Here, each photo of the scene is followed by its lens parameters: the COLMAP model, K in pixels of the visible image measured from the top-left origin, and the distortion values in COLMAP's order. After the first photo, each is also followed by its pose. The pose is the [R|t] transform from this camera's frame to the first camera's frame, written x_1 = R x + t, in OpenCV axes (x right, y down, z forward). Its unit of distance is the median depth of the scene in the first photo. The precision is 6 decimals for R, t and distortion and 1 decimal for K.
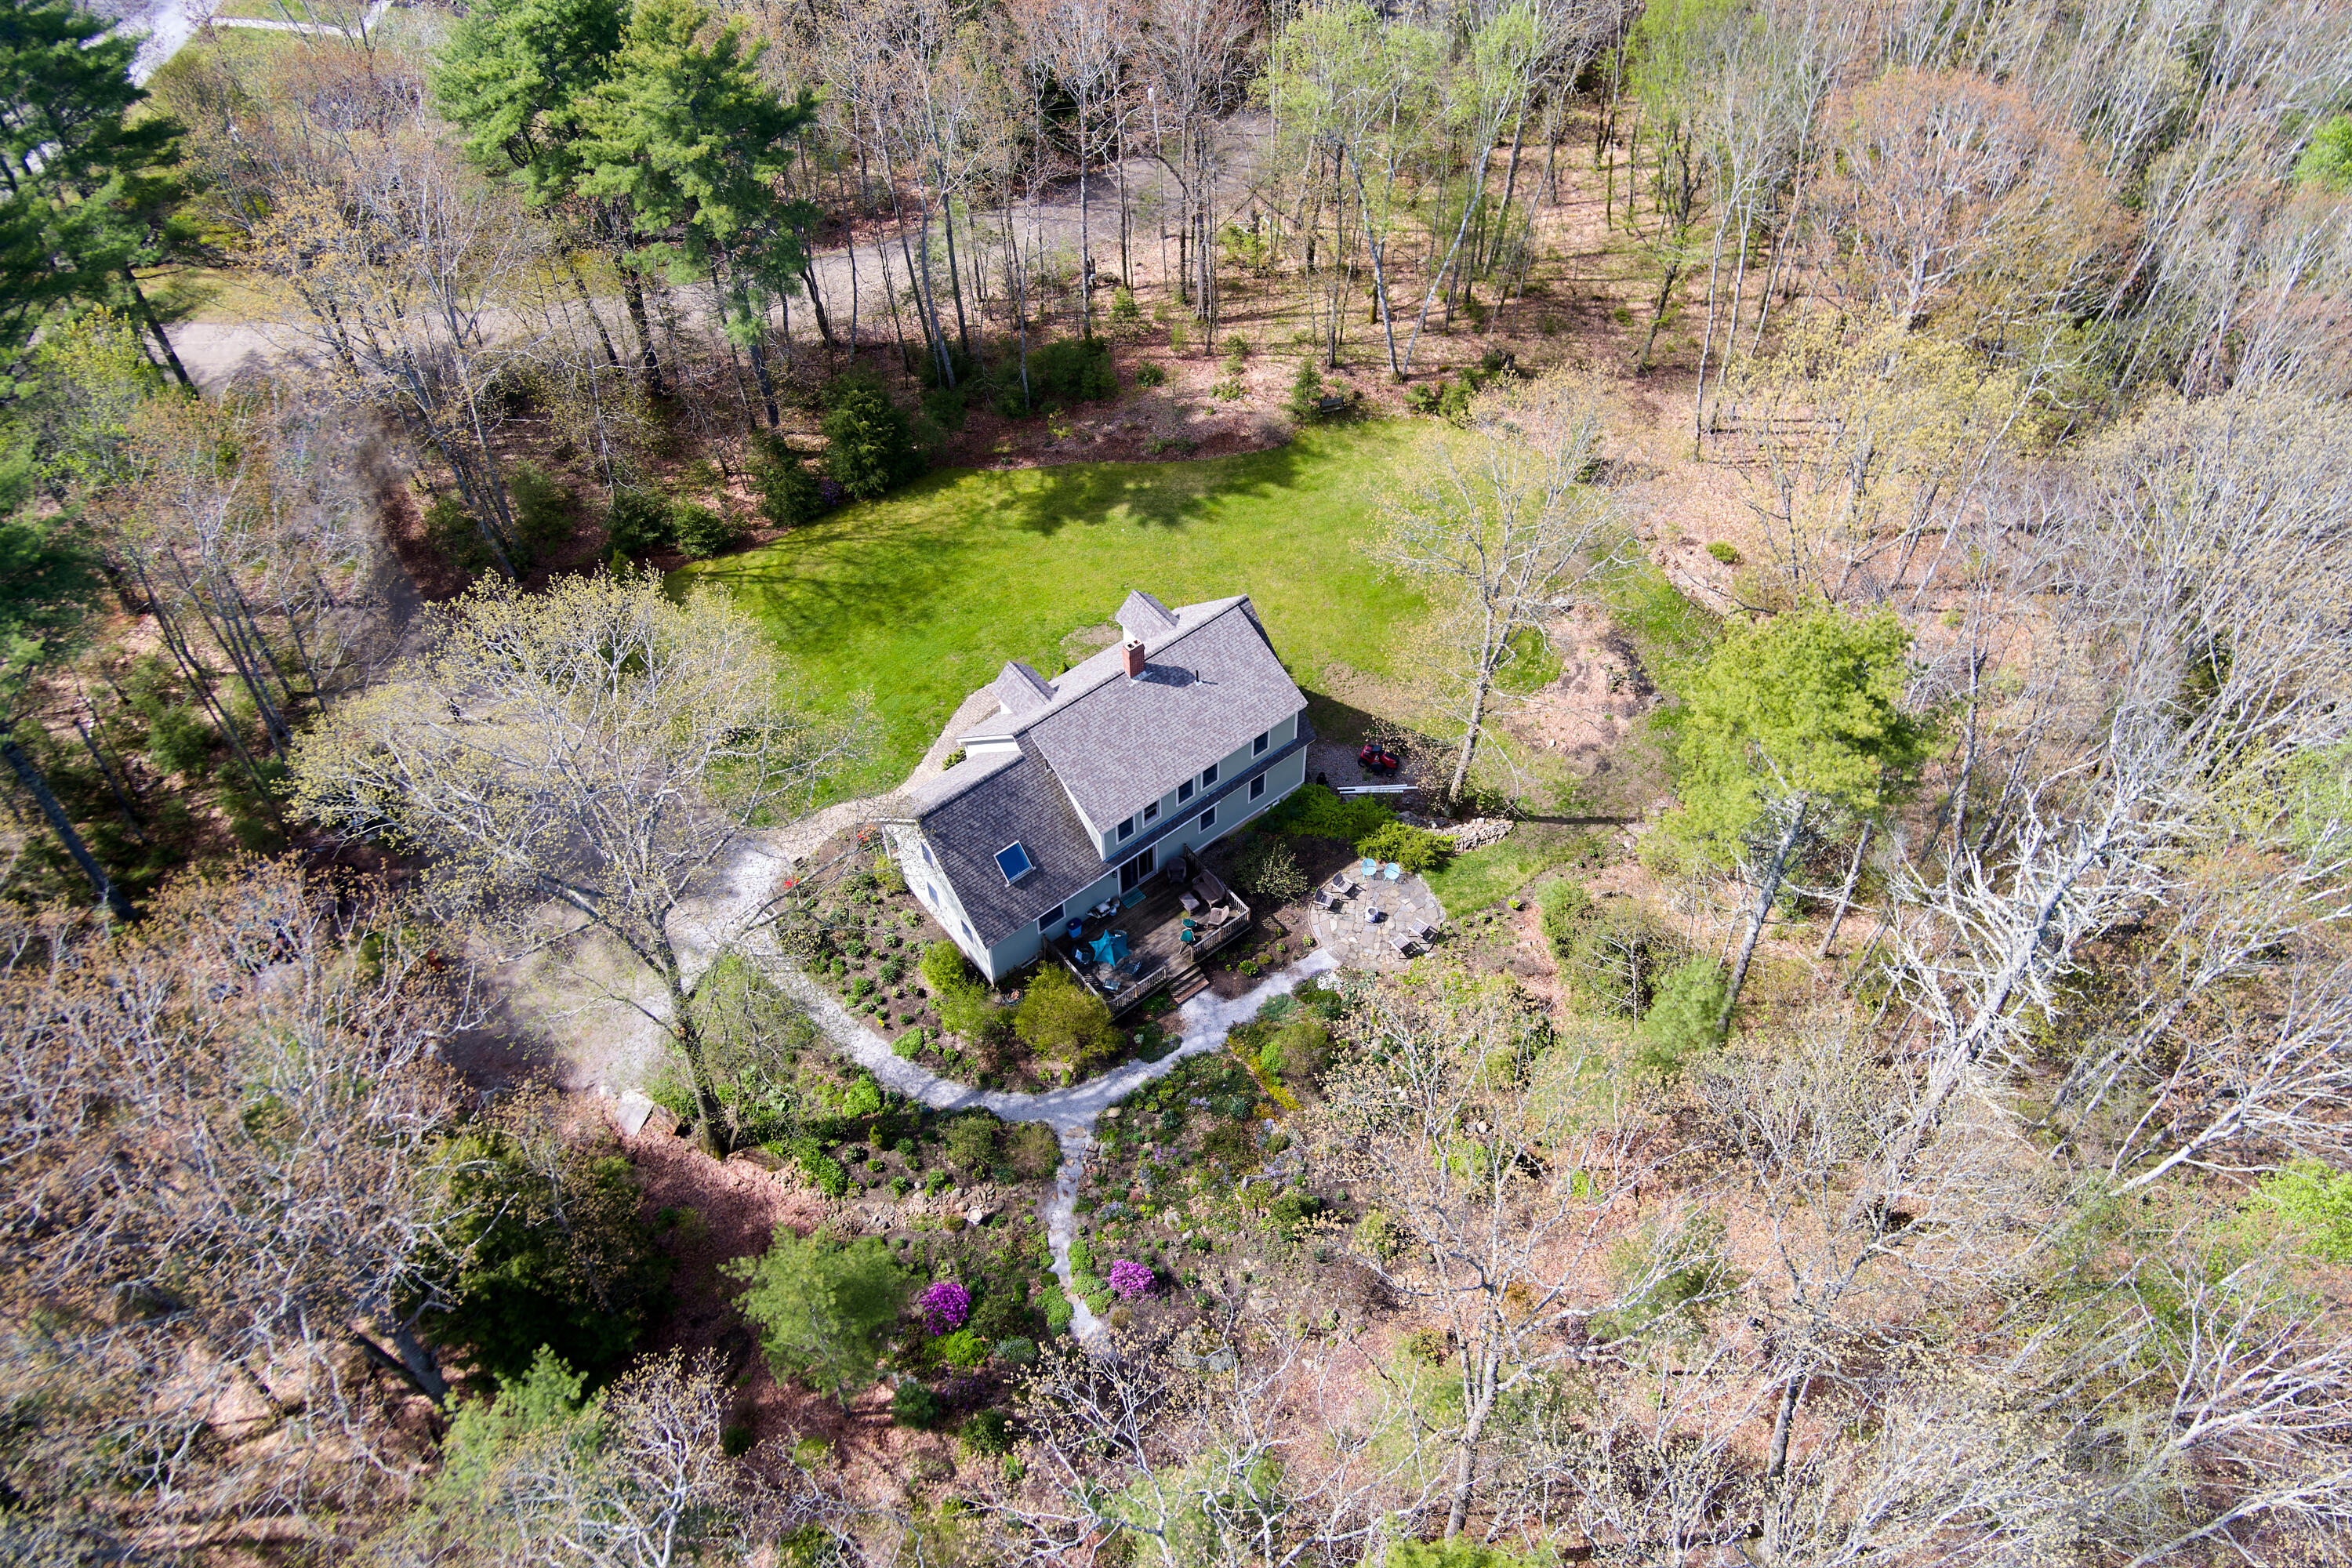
lens RADIAL K [[1905.0, 0, 1180.2], [0, 1905.0, 780.6], [0, 0, 1]] dist [-0.013843, -0.001198]
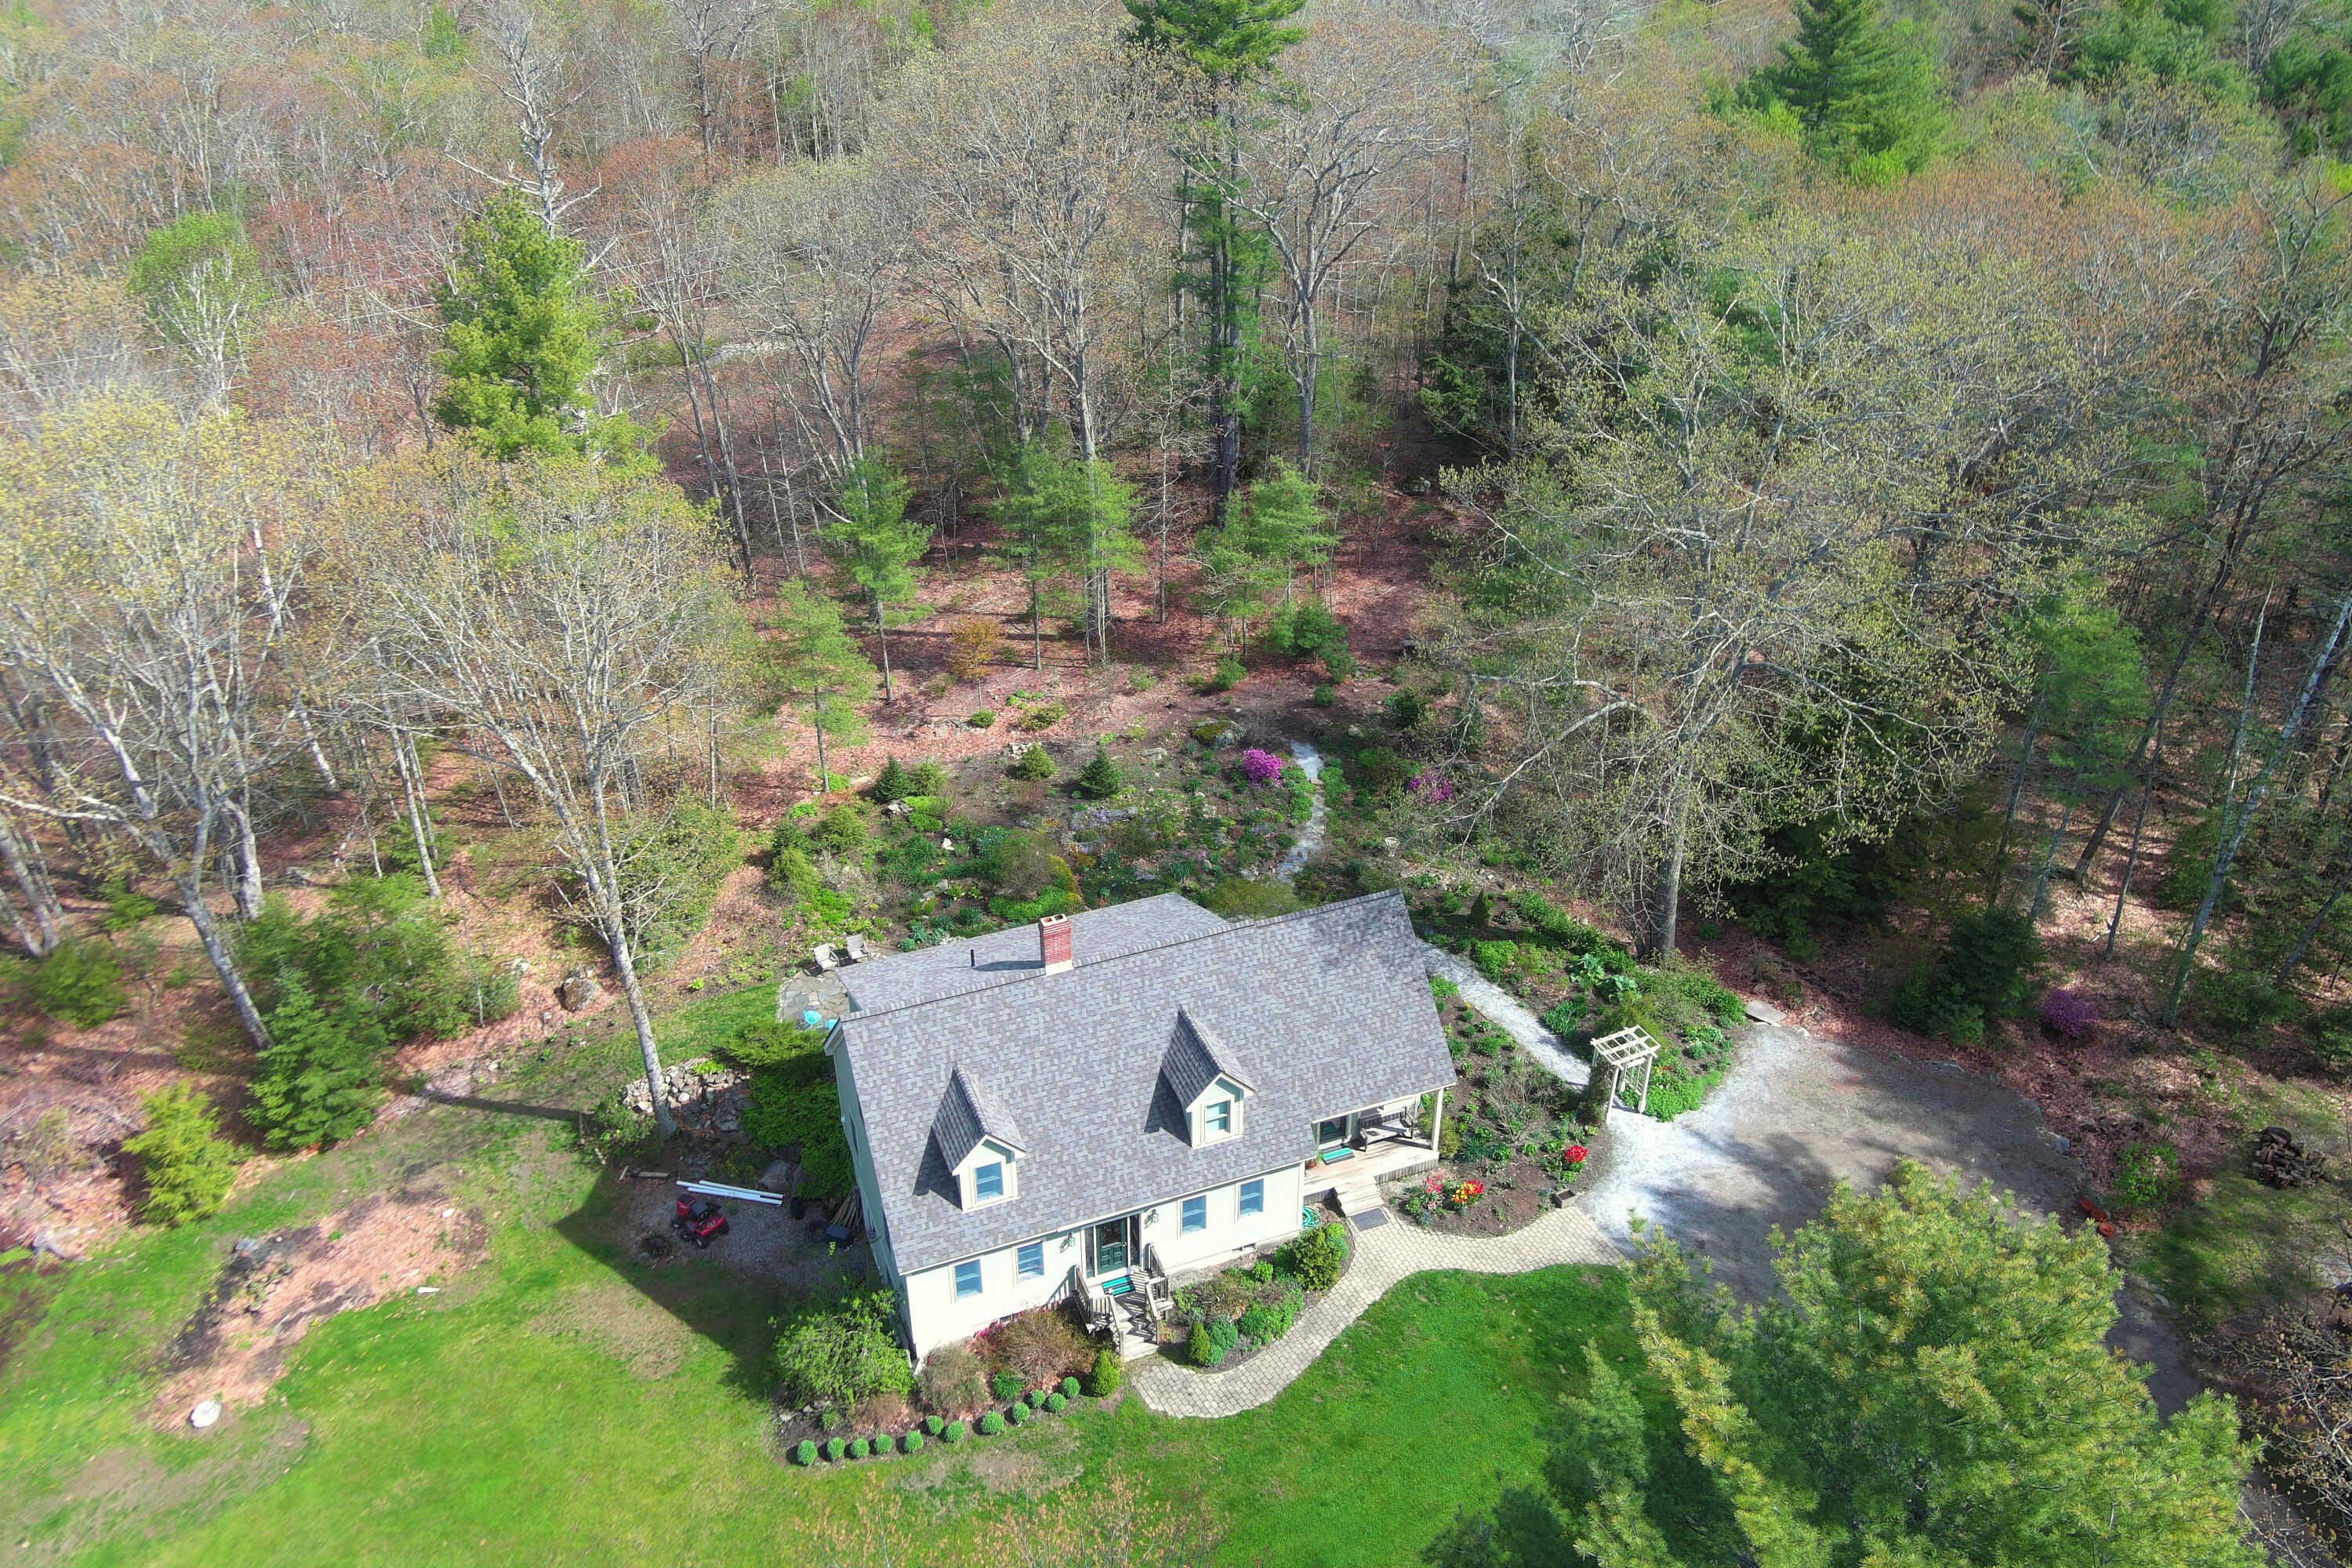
lens RADIAL K [[1815.3, 0, 1171.0], [0, 1815.3, 773.0], [0, 0, 1]] dist [0.032057, -0.028925]
pose [[-0.954060, -0.141737, 0.263969, -0.223947], [0.245856, 0.133196, 0.960111, -0.675789], [-0.171243, 0.980902, -0.092230, 0.971130]]
